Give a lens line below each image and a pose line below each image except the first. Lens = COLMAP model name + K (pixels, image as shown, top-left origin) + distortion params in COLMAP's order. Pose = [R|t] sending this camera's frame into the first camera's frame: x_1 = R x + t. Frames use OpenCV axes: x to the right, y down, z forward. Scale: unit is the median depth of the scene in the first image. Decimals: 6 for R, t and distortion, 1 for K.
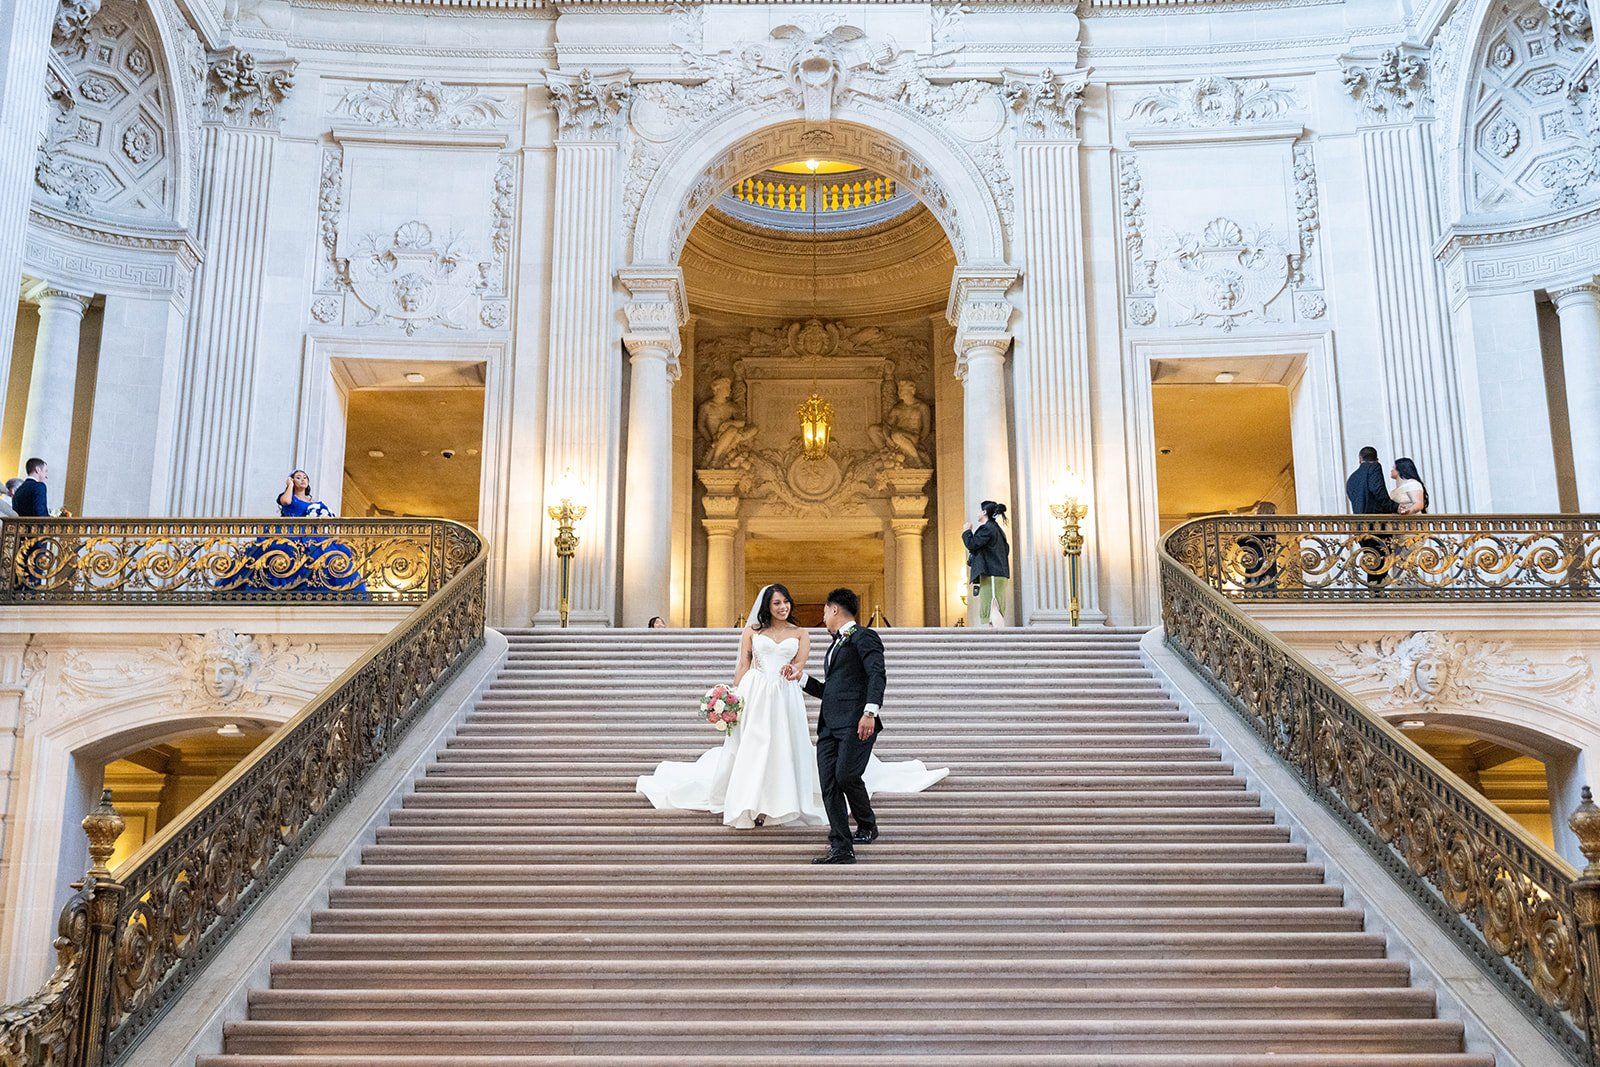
lens RADIAL K [[1820.6, 0, 800.0], [0, 1820.6, 533.5], [0, 0, 1]] dist [0.002995, -0.022209]
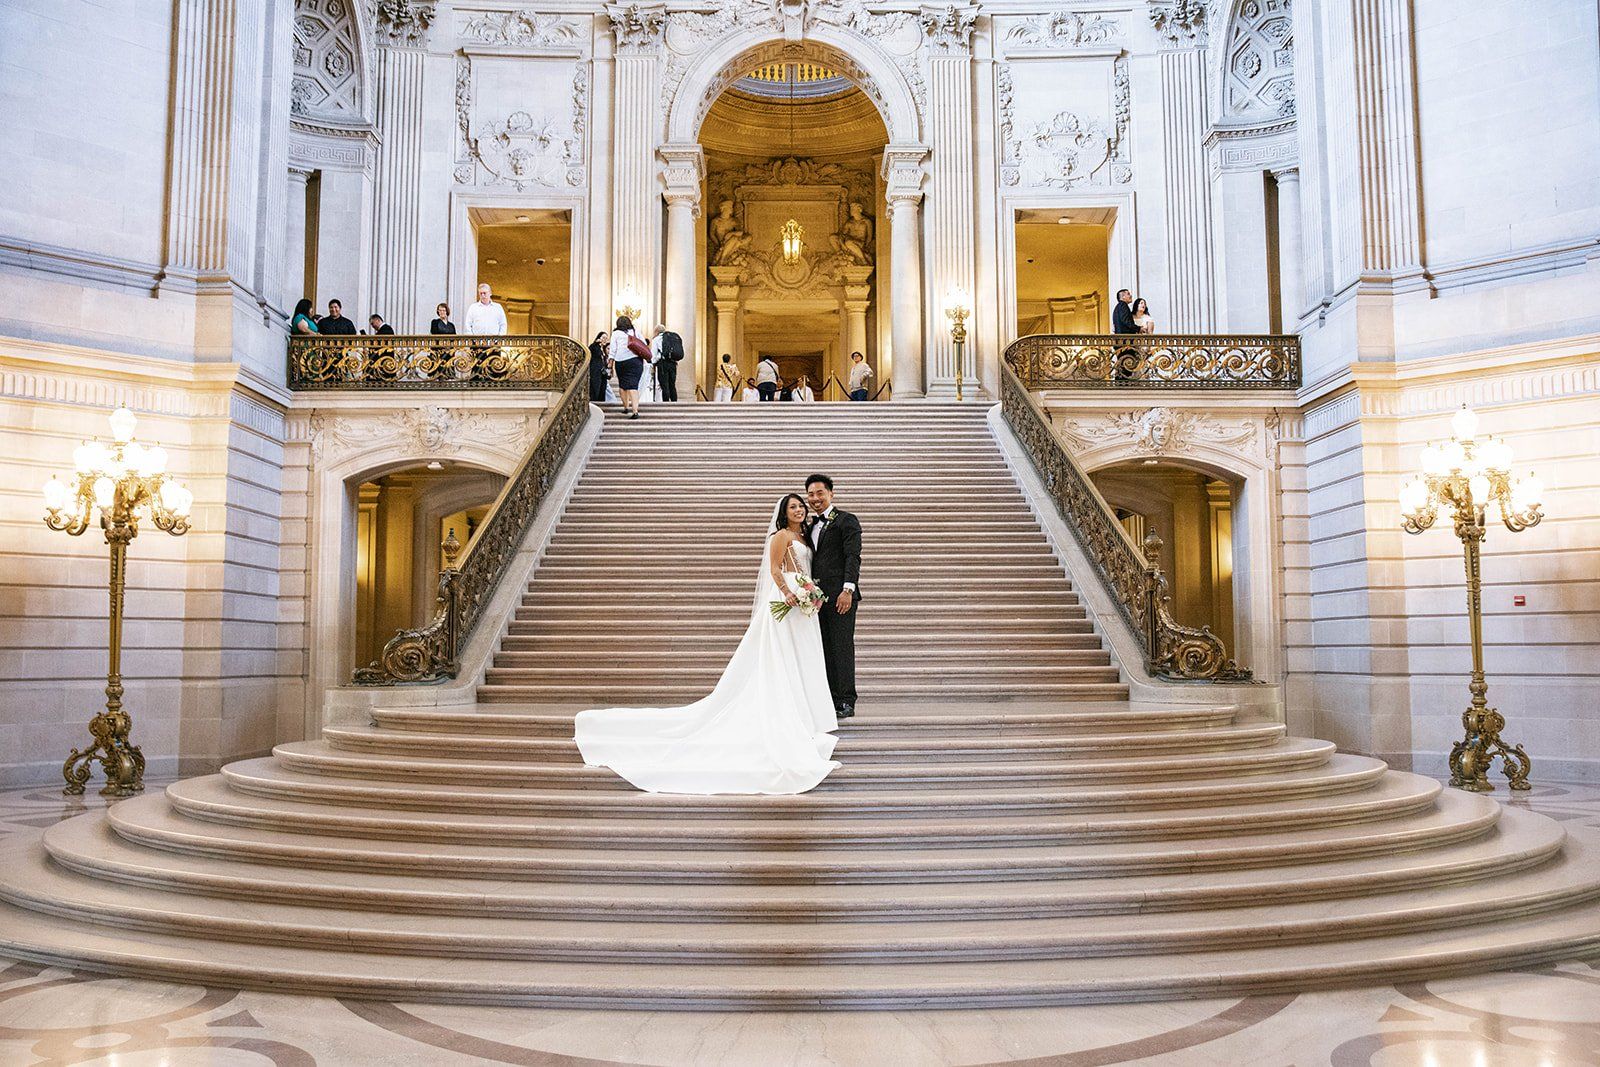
lens RADIAL K [[1391.2, 0, 800.0], [0, 1391.2, 533.5], [0, 0, 1]] dist [-0.125097, 0.113450]
pose [[0.999912, -0.000859, 0.013230, -0.000009], [-0.001600, 0.982785, 0.184747, -0.041697], [-0.013161, -0.184752, 0.982697, -0.160580]]
